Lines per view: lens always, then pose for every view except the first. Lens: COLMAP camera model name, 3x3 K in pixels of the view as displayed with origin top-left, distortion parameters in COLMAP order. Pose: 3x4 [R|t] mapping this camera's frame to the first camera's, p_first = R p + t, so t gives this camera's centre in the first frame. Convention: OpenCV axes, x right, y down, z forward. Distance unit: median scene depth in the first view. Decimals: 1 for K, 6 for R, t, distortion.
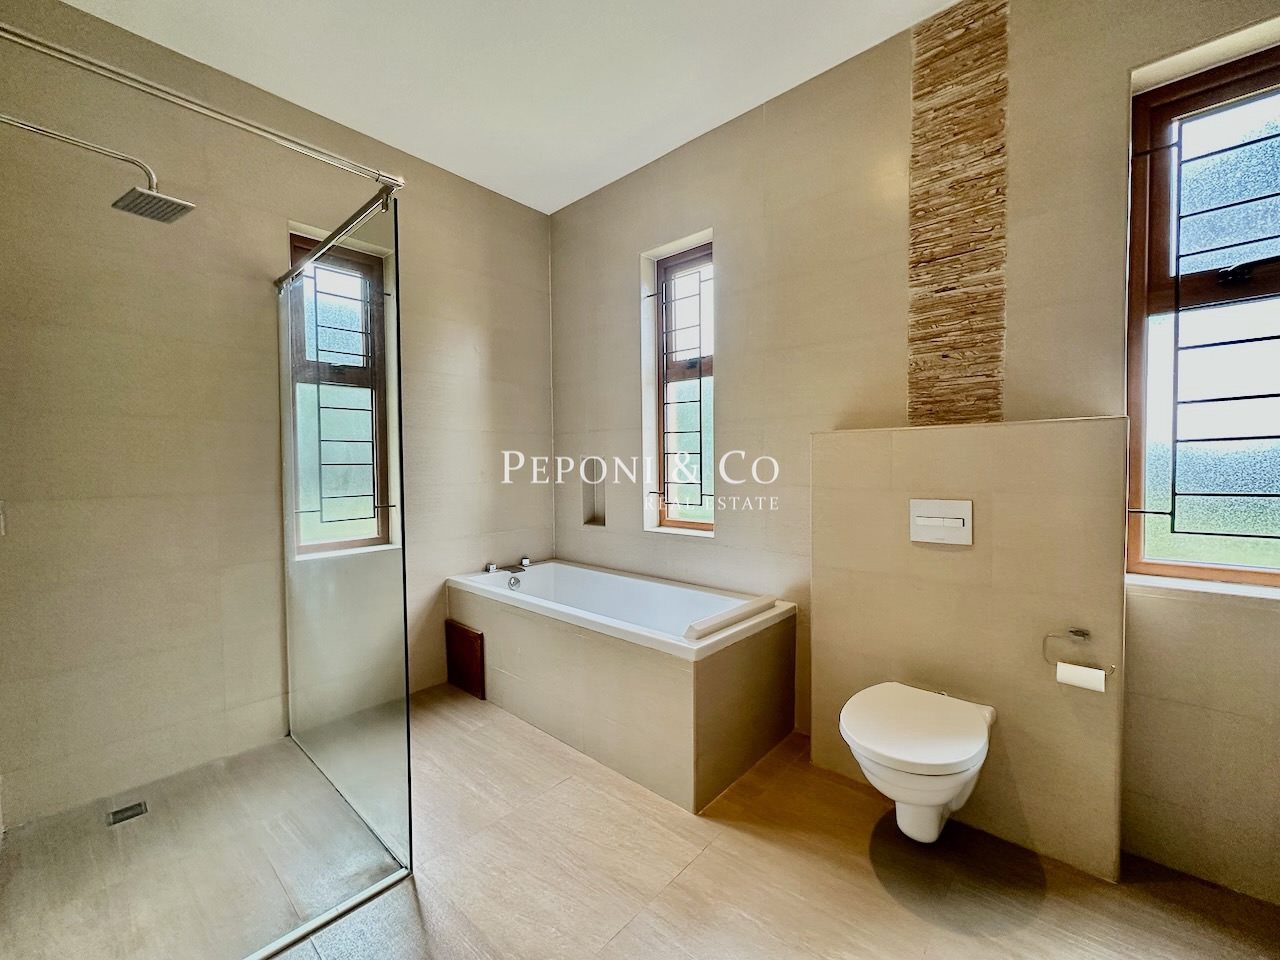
lens RADIAL K [[520.7, 0, 638.3], [0, 520.7, 476.0], [0, 0, 1]] dist [-0.003655, -0.000076]
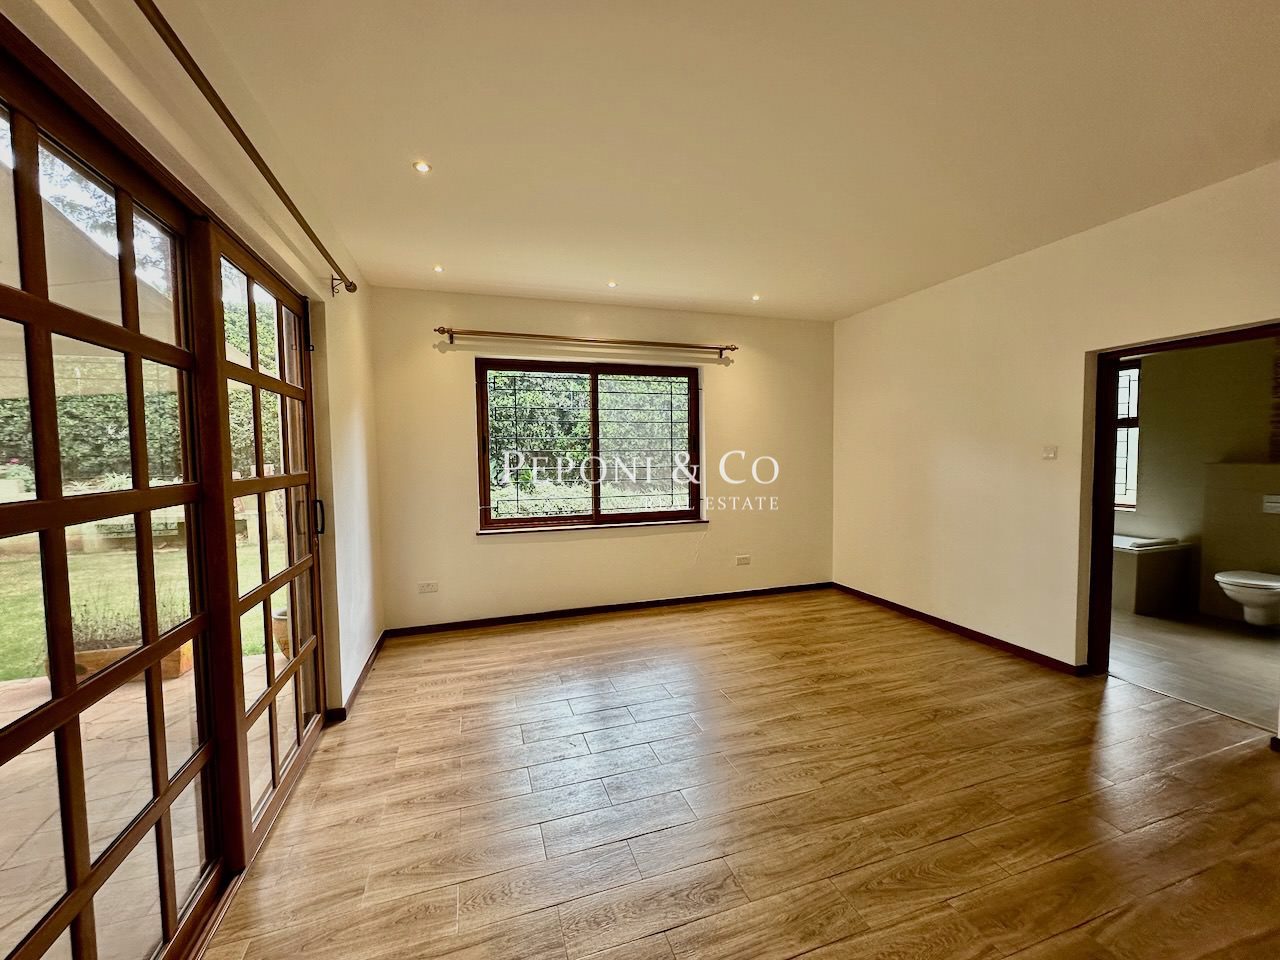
lens RADIAL K [[520.7, 0, 645.5], [0, 520.7, 481.5], [0, 0, 1]] dist [-0.003655, -0.000076]
pose [[0.869478, 0.030397, -0.493036, -0.703016], [-0.019768, 0.999446, 0.026758, -0.012959], [0.493577, -0.013519, 0.869597, -2.250030]]
